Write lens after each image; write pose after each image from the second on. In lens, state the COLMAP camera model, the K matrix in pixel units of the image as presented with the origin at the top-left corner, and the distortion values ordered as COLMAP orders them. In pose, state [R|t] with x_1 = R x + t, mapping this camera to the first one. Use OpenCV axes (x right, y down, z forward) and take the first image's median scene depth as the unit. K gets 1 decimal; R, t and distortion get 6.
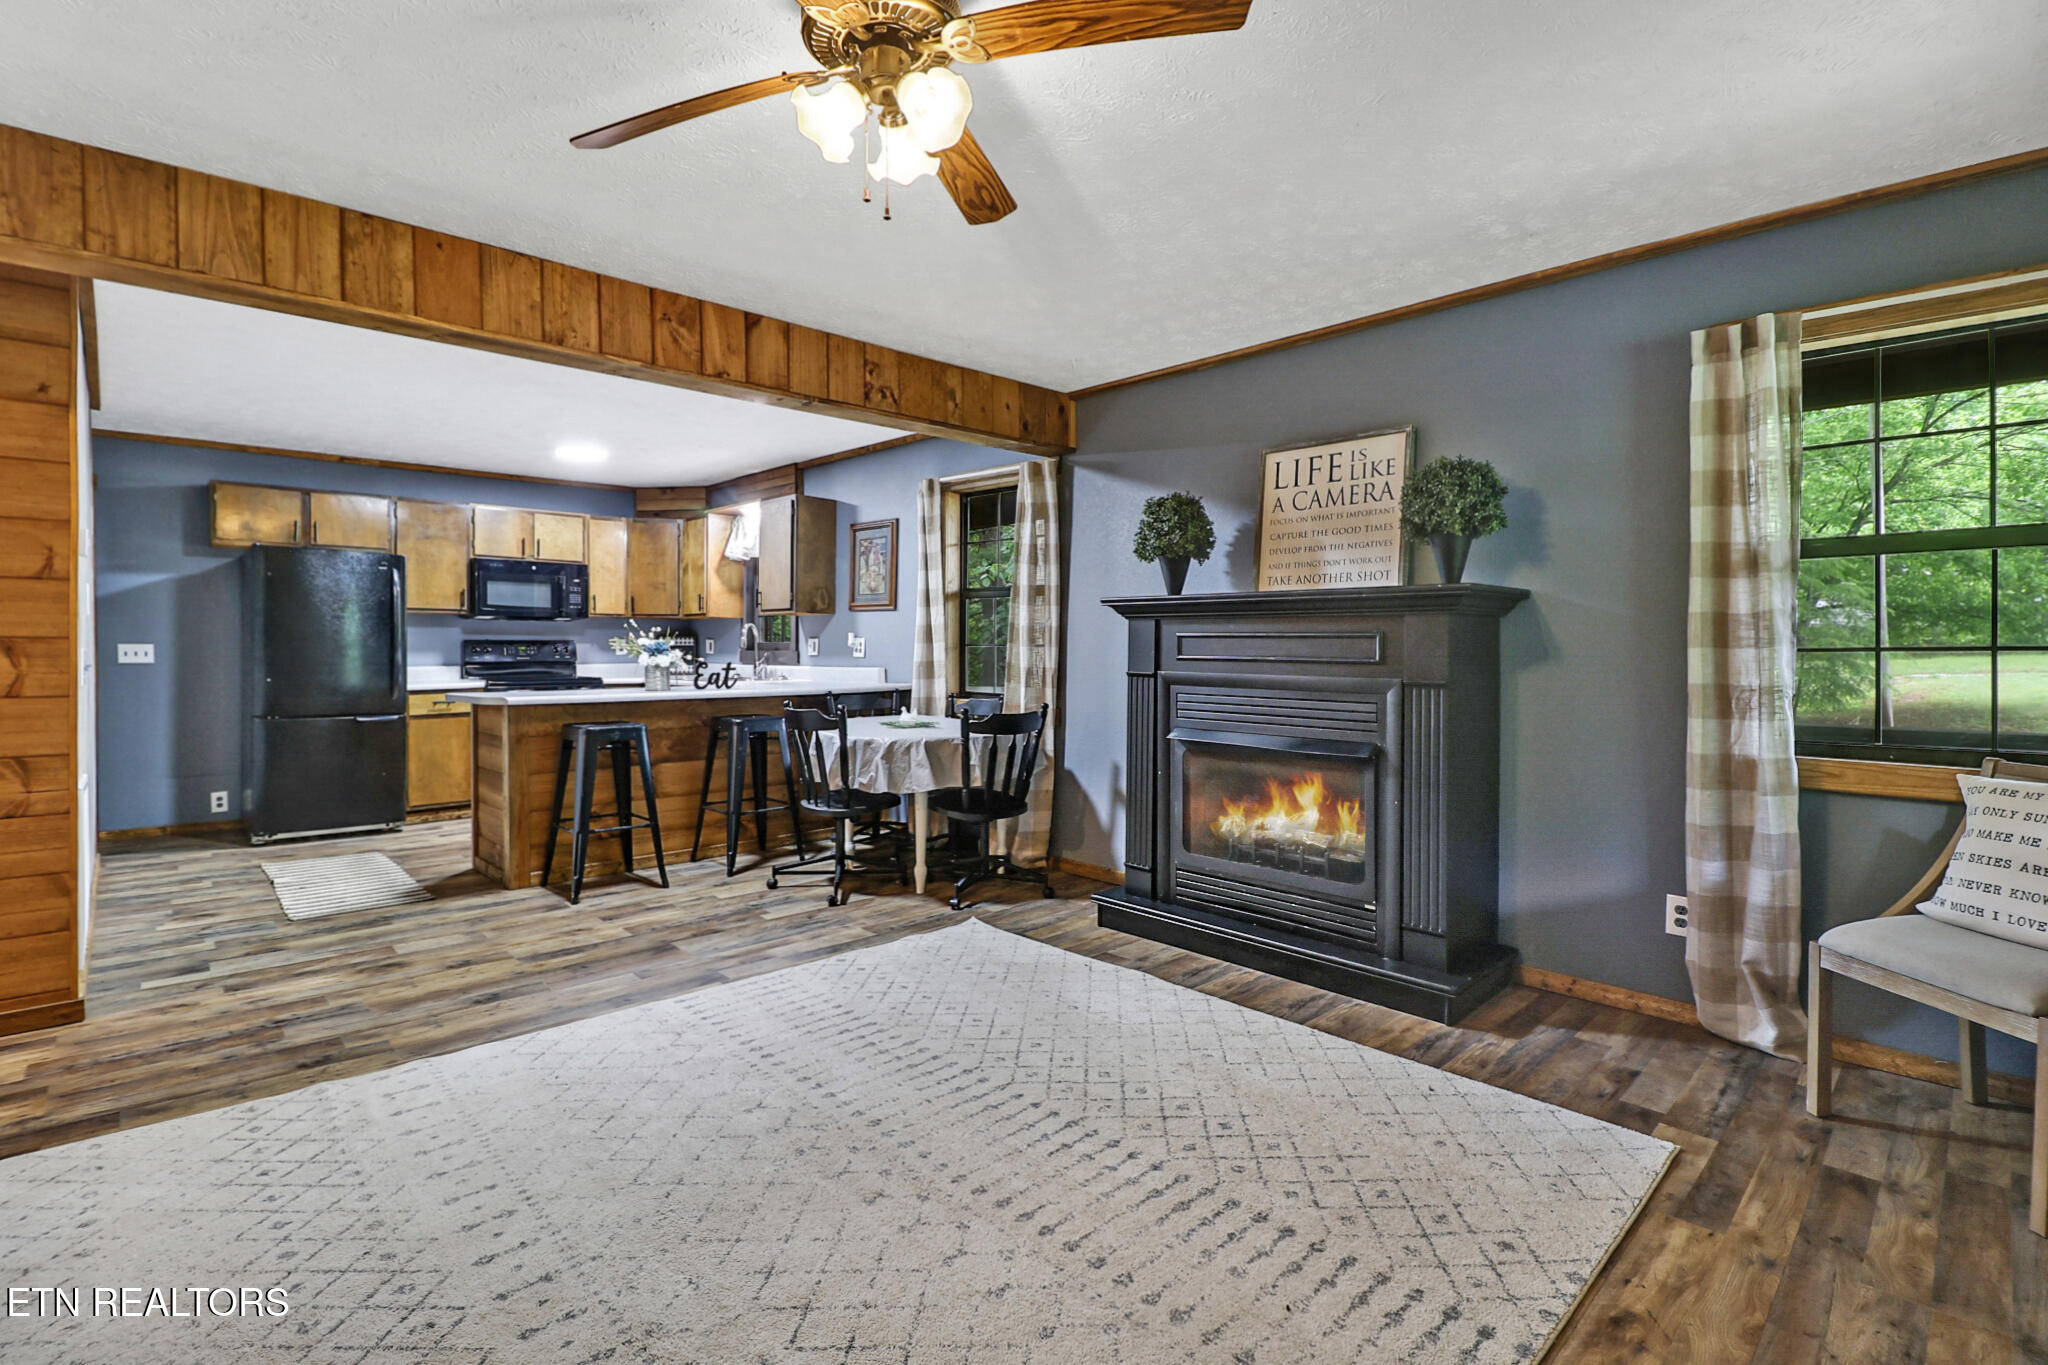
lens RADIAL K [[959.0, 0, 1020.2], [0, 959.0, 656.5], [0, 0, 1]] dist [0.002334, -0.015657]
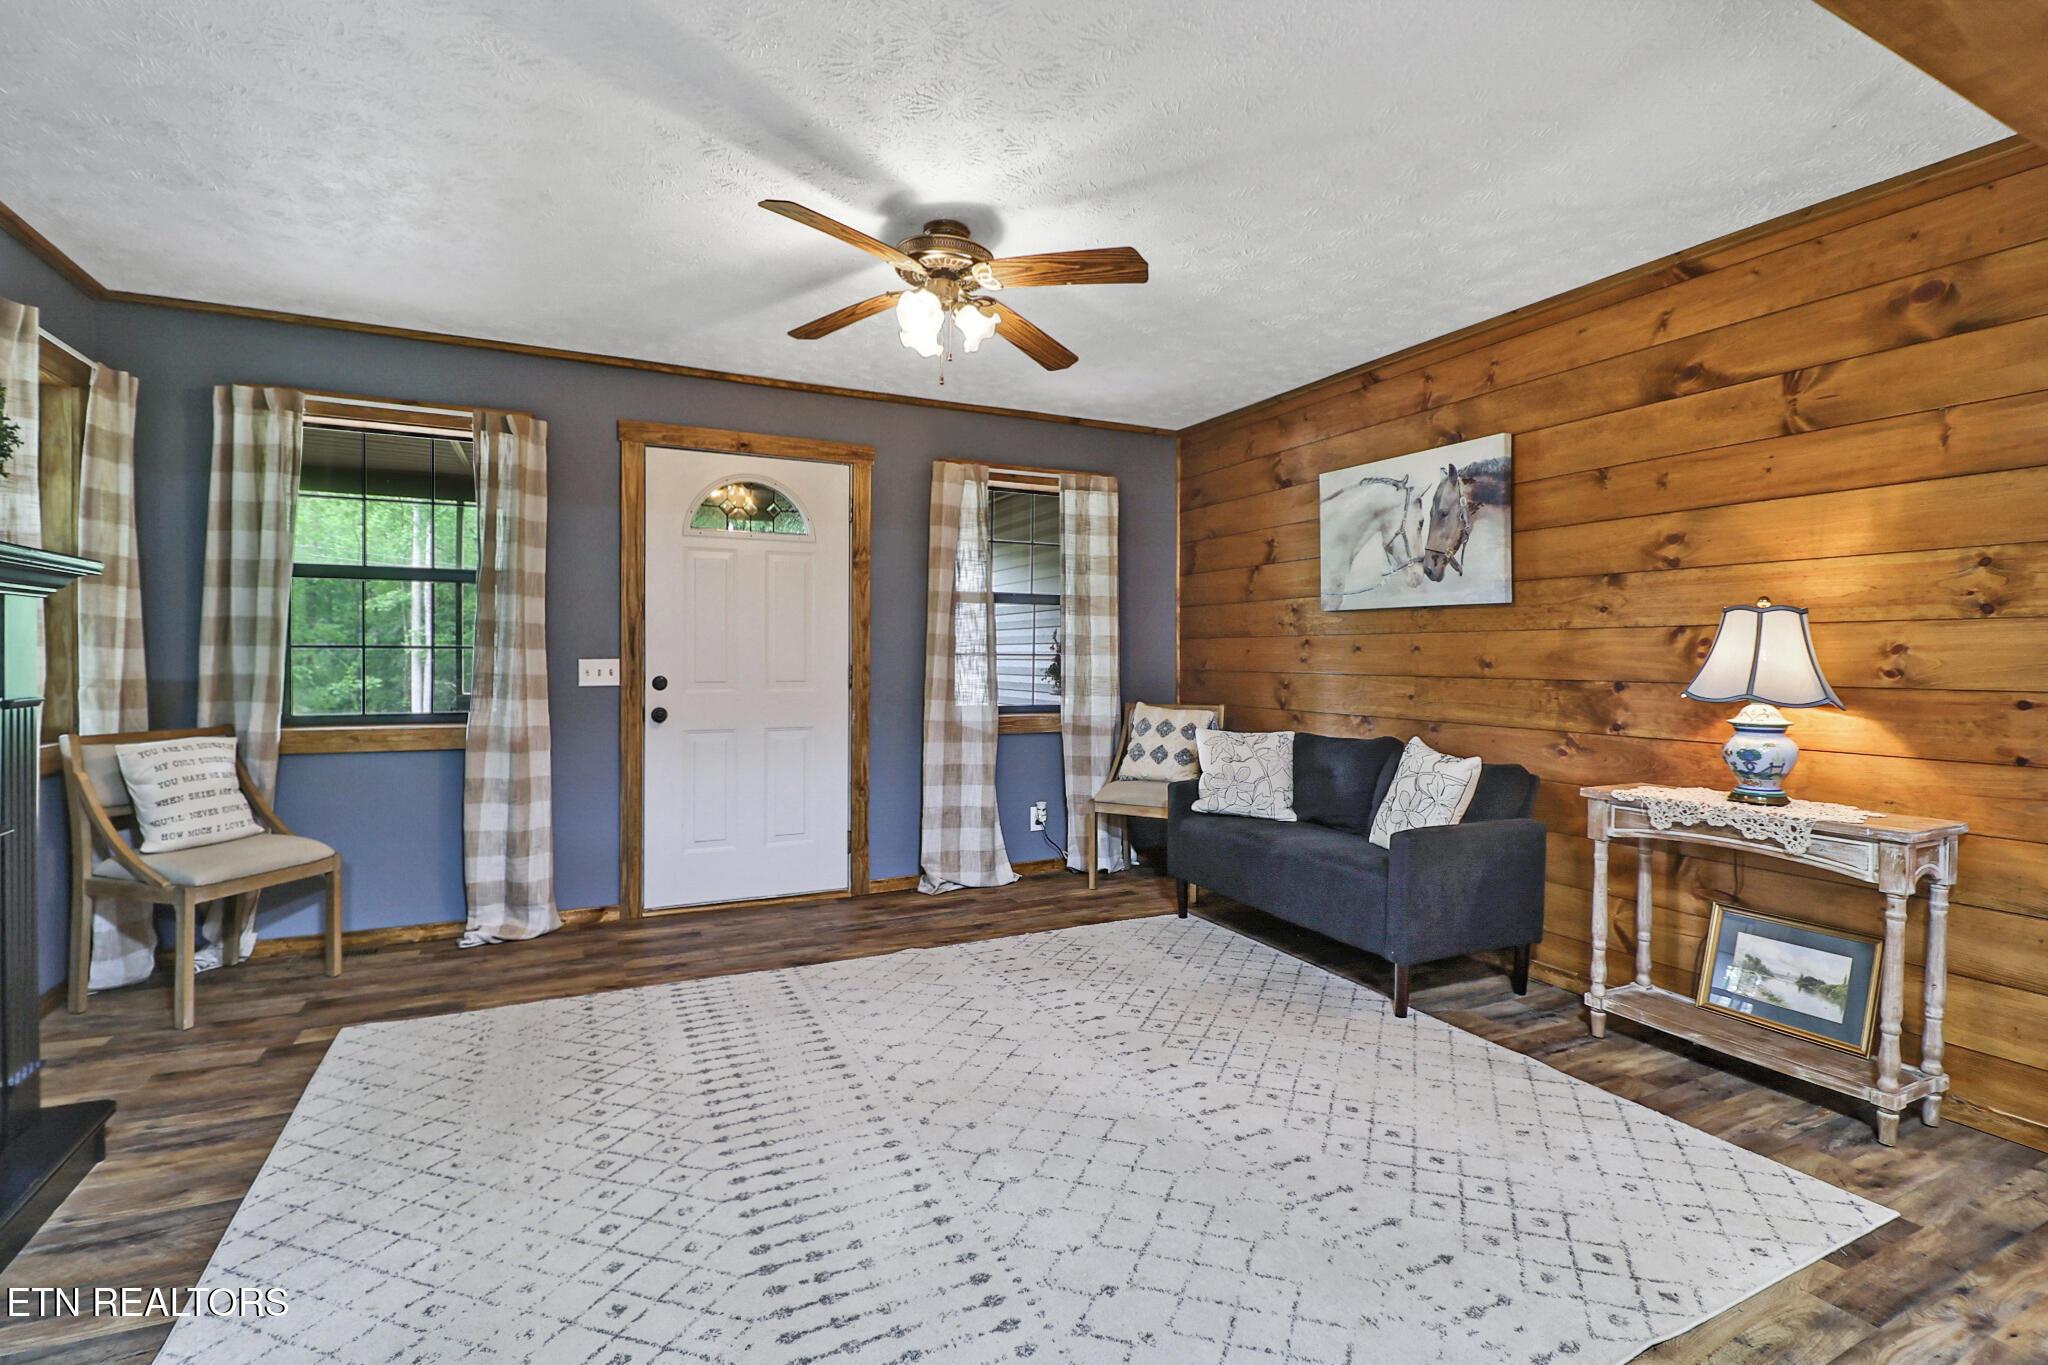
lens RADIAL K [[926.3, 0, 977.8], [0, 926.3, 642.8], [0, 0, 1]] dist [0.001757, -0.016020]
pose [[-0.938499, -0.005592, 0.345237, -0.321290], [-0.005996, 0.999982, -0.000102, -0.012964], [-0.345230, -0.002166, -0.938516, 1.070918]]
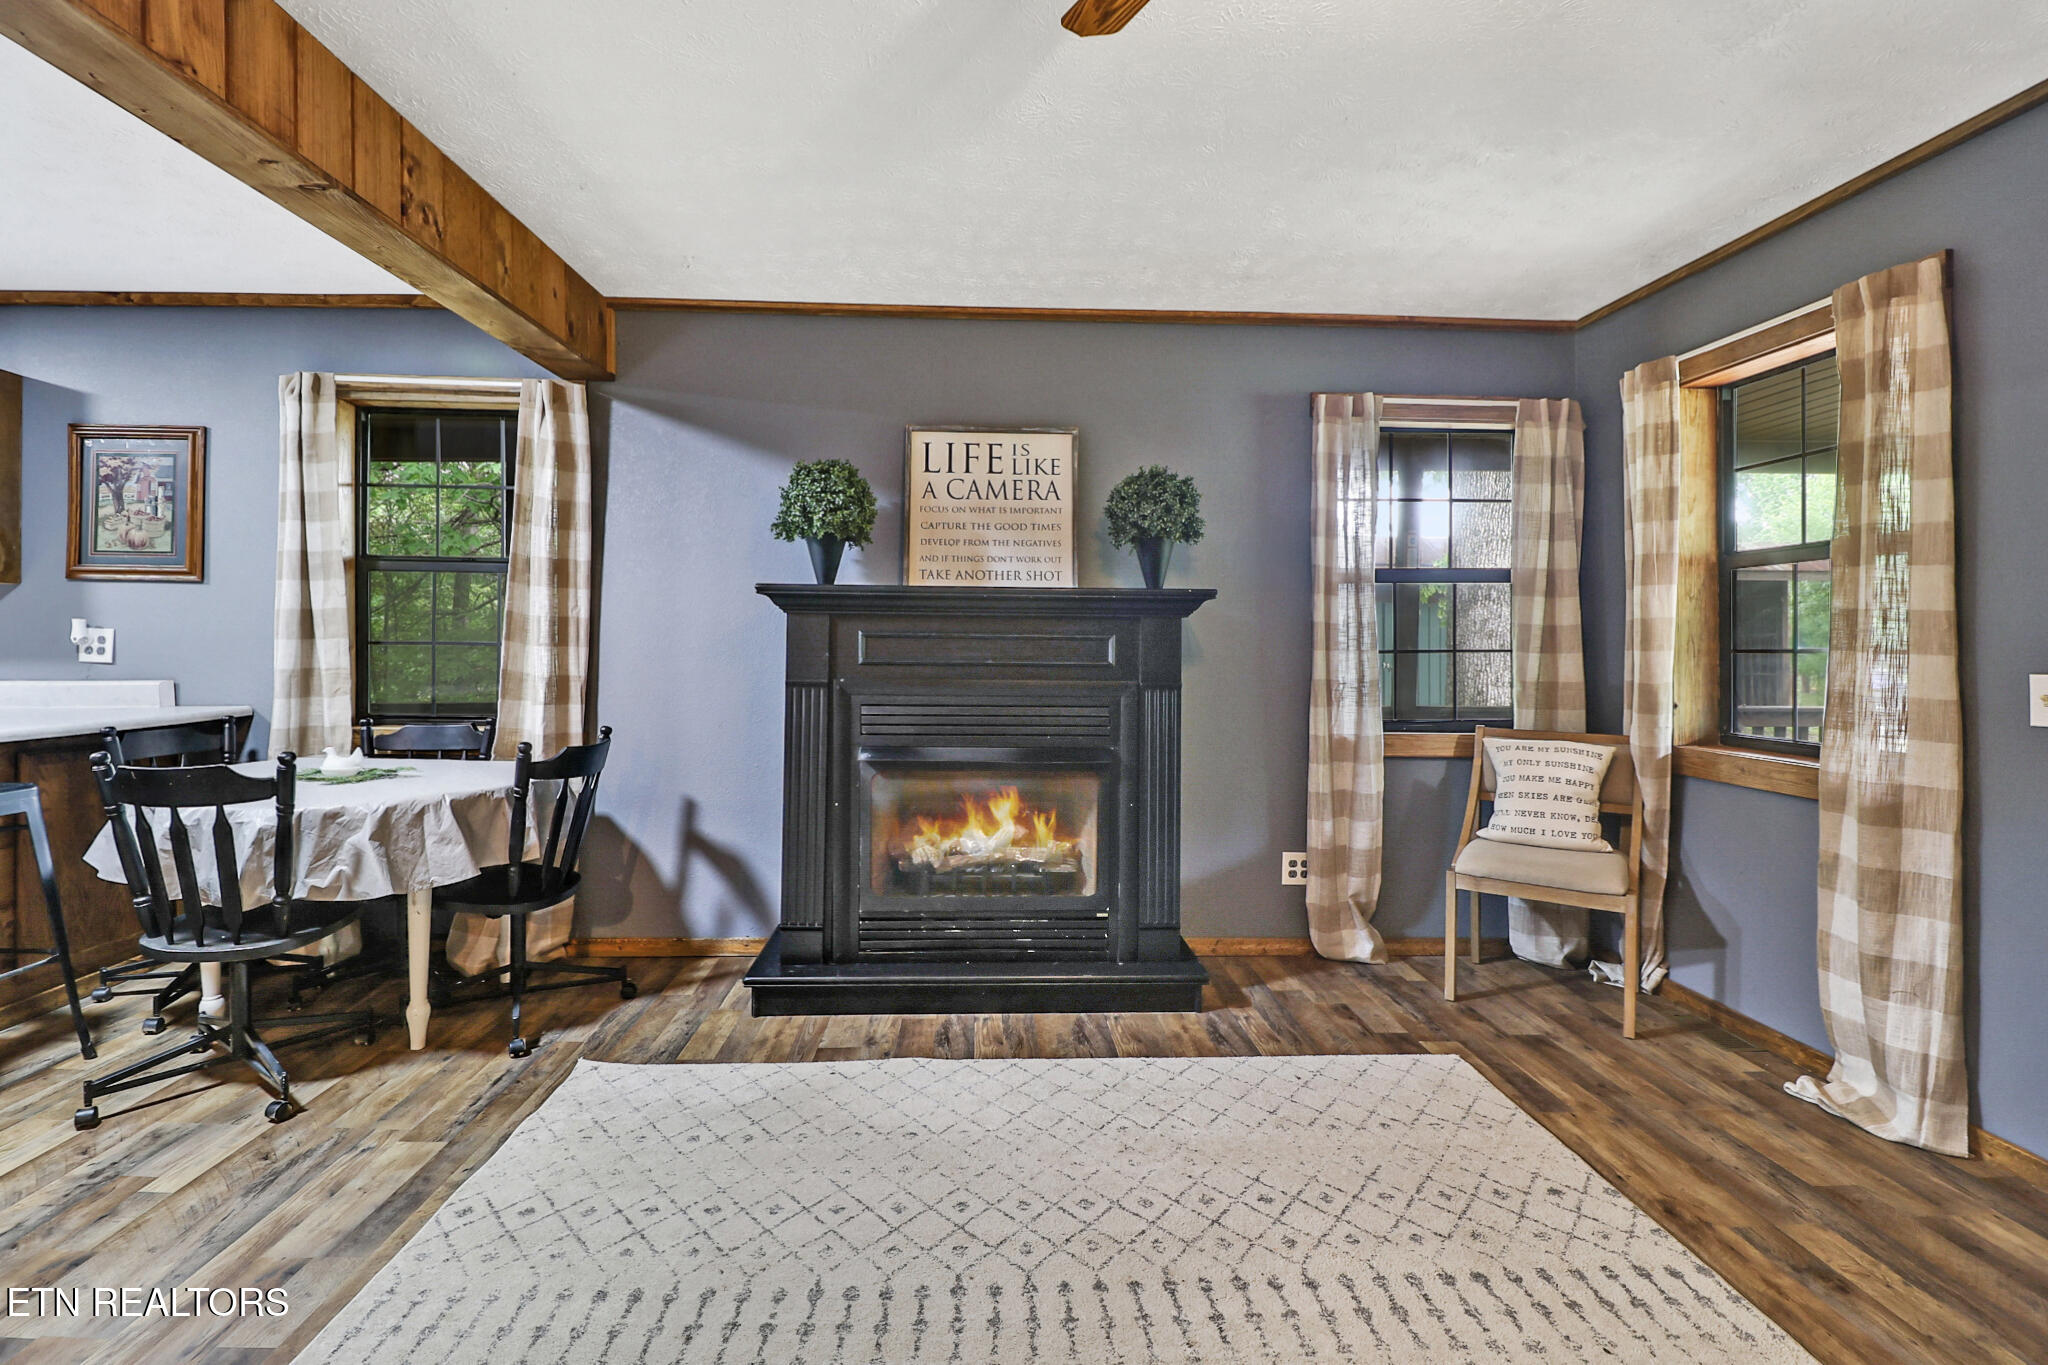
lens RADIAL K [[940.7, 0, 1039.4], [0, 940.7, 652.7], [0, 0, 1]] dist [-0.001628, -0.013433]
pose [[0.655406, -0.004003, 0.755266, -0.331292], [0.002570, 0.999992, 0.003069, -0.007997], [-0.755272, -0.000070, 0.655411, 0.345923]]
